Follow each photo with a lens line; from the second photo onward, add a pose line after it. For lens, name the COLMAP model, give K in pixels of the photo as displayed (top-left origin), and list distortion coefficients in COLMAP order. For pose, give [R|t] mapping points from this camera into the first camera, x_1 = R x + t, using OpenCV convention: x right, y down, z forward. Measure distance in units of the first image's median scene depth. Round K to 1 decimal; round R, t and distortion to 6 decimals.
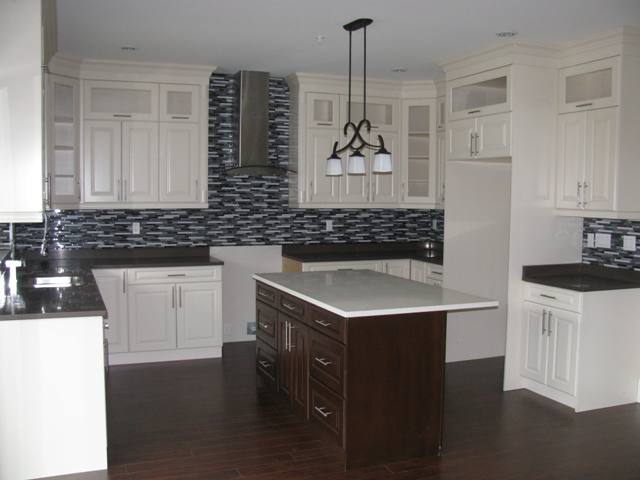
lens RADIAL K [[619.0, 0, 320.0], [0, 619.0, 240.0], [0, 0, 1]] dist [-0.124514, -0.001935]
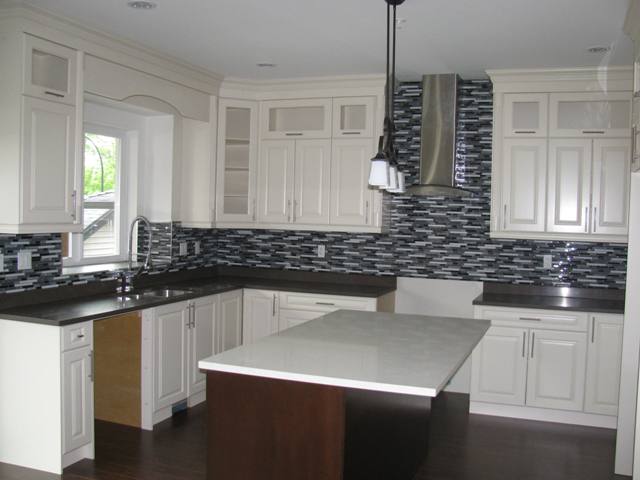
lens RADIAL K [[711.1, 0, 320.0], [0, 711.1, 240.0], [0, 0, 1]] dist [-0.034290, -0.007266]
pose [[0.774319, 0.039308, -0.631574, 0.377956], [-0.072080, 0.997052, -0.026316, -0.007085], [0.628677, 0.065901, 0.774869, 0.134483]]
